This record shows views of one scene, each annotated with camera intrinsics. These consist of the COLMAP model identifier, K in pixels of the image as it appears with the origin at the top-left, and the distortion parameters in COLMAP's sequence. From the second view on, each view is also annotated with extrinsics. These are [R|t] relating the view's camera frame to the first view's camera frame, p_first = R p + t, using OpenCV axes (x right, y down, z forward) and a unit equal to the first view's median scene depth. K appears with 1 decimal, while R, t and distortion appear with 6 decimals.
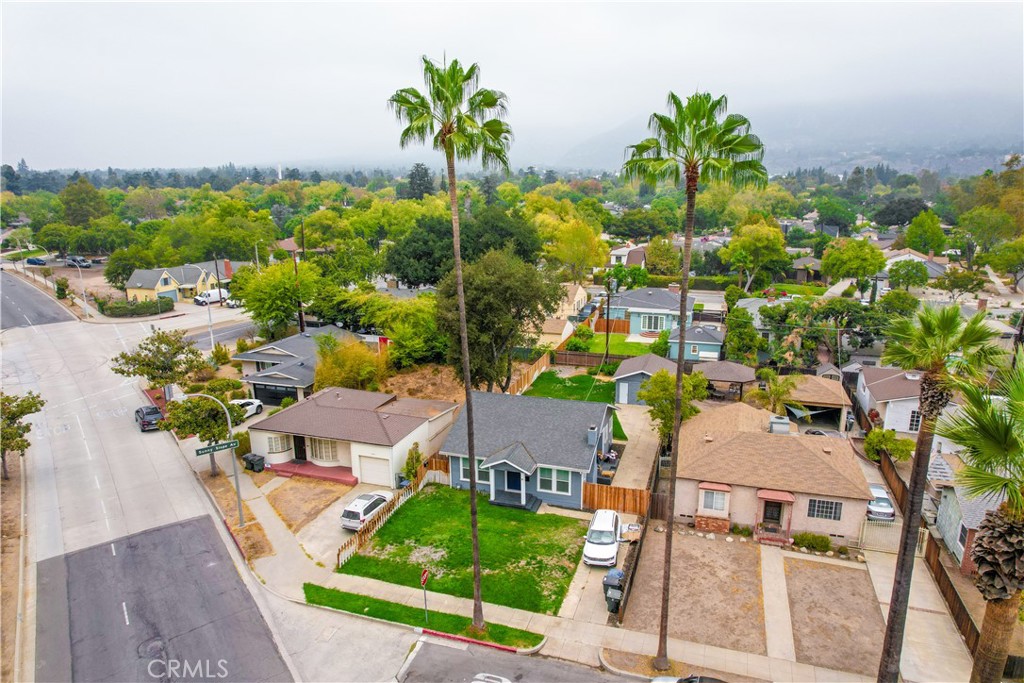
lens RADIAL K [[658.5, 0, 517.4], [0, 658.5, 347.8], [0, 0, 1]] dist [-0.070154, 0.060602]
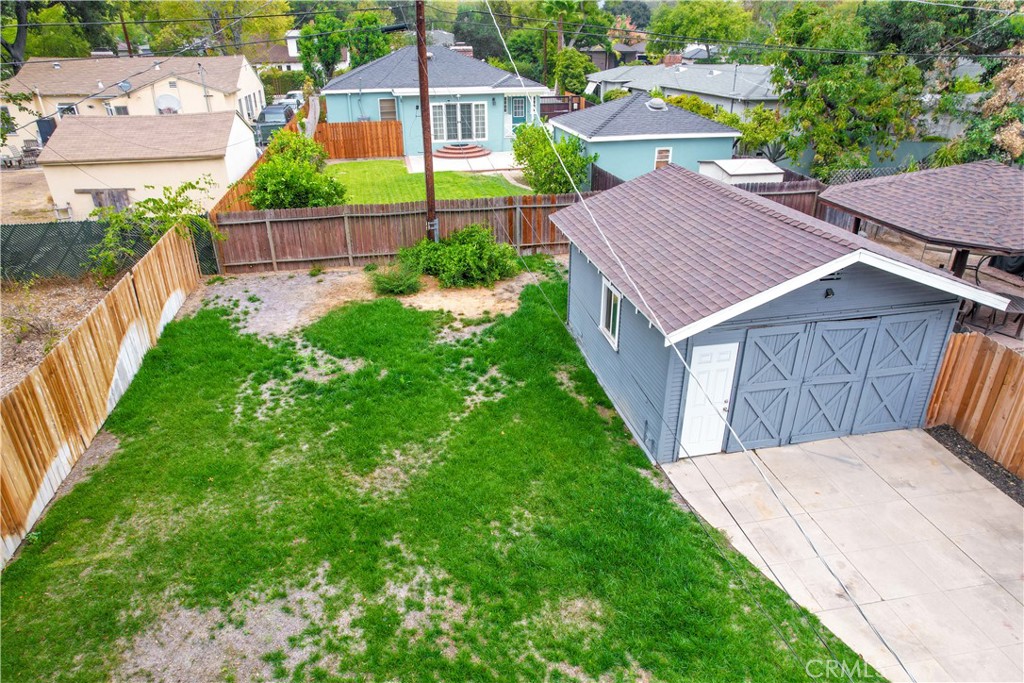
lens RADIAL K [[658.5, 0, 518.2], [0, 658.5, 348.3], [0, 0, 1]] dist [-0.070154, 0.060602]
pose [[0.873001, -0.211721, 0.439367, 0.062723], [0.119616, 0.966294, 0.227964, 0.015717], [-0.472822, -0.146457, 0.868901, 1.126152]]
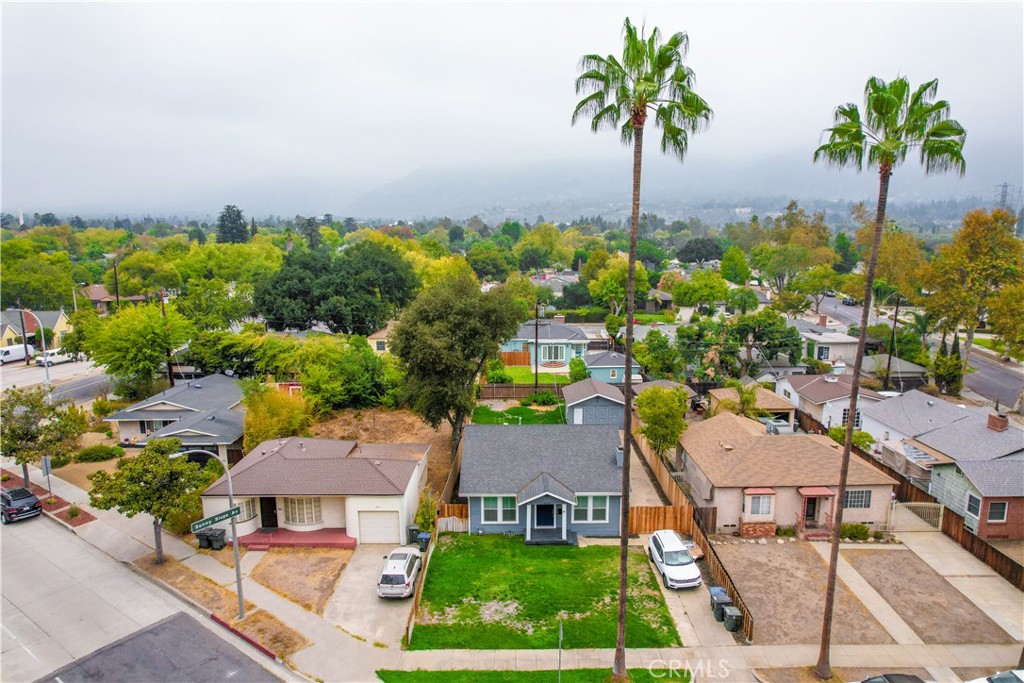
lens RADIAL K [[658.5, 0, 519.3], [0, 658.5, 346.2], [0, 0, 1]] dist [-0.070154, 0.060602]
pose [[0.948404, -0.051683, 0.312824, -0.284060], [0.075272, 0.995120, -0.063798, 0.021334], [-0.308000, 0.084053, 0.947666, 0.116236]]
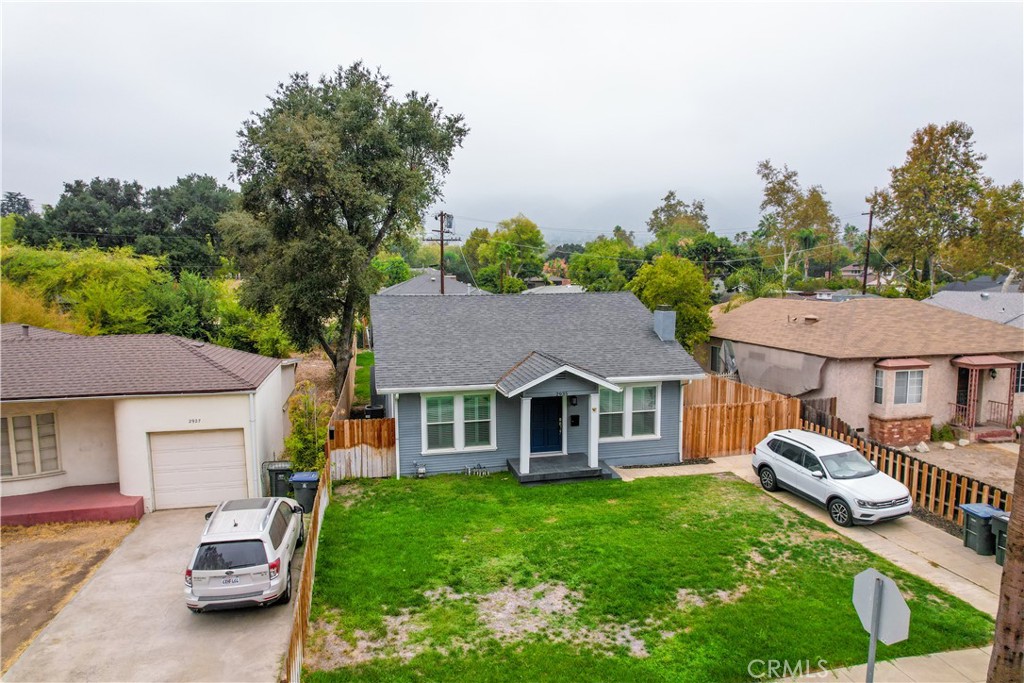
lens RADIAL K [[658.5, 0, 519.3], [0, 658.5, 339.6], [0, 0, 1]] dist [-0.070154, 0.060602]
pose [[0.852417, -0.051169, 0.520353, -0.239162], [0.127143, 0.985614, -0.111358, 0.171419], [-0.507168, 0.161083, 0.846660, 0.548272]]
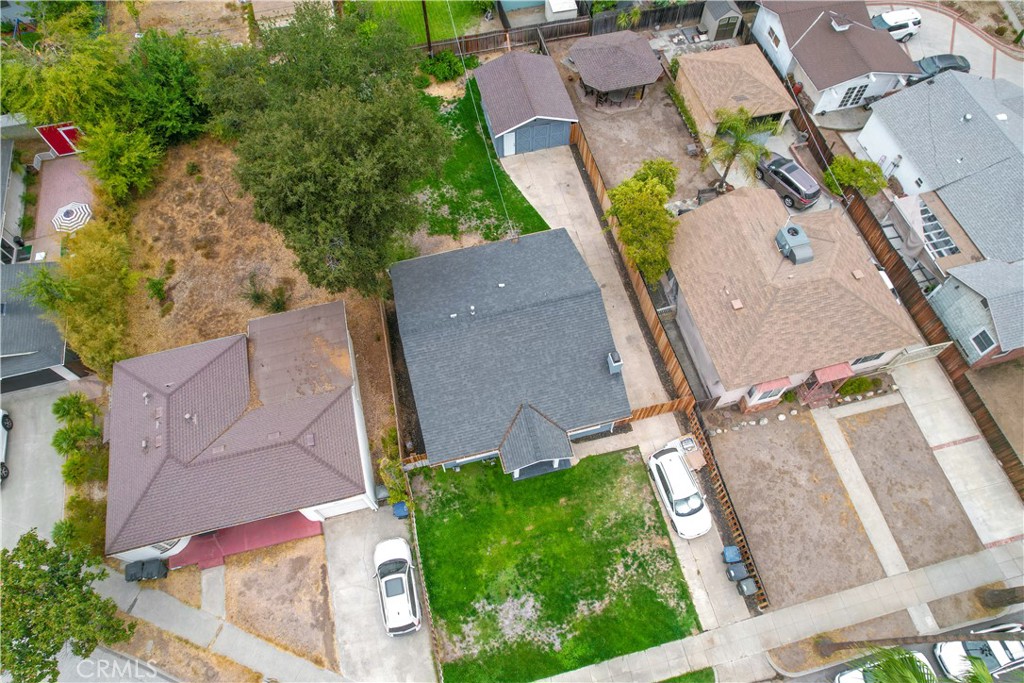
lens RADIAL K [[658.5, 0, 519.8], [0, 658.5, 347.1], [0, 0, 1]] dist [-0.070154, 0.060602]
pose [[0.845723, -0.468467, 0.255523, -0.146855], [0.126337, 0.641011, 0.757062, -0.418972], [-0.518452, -0.607983, 0.601303, 0.551521]]
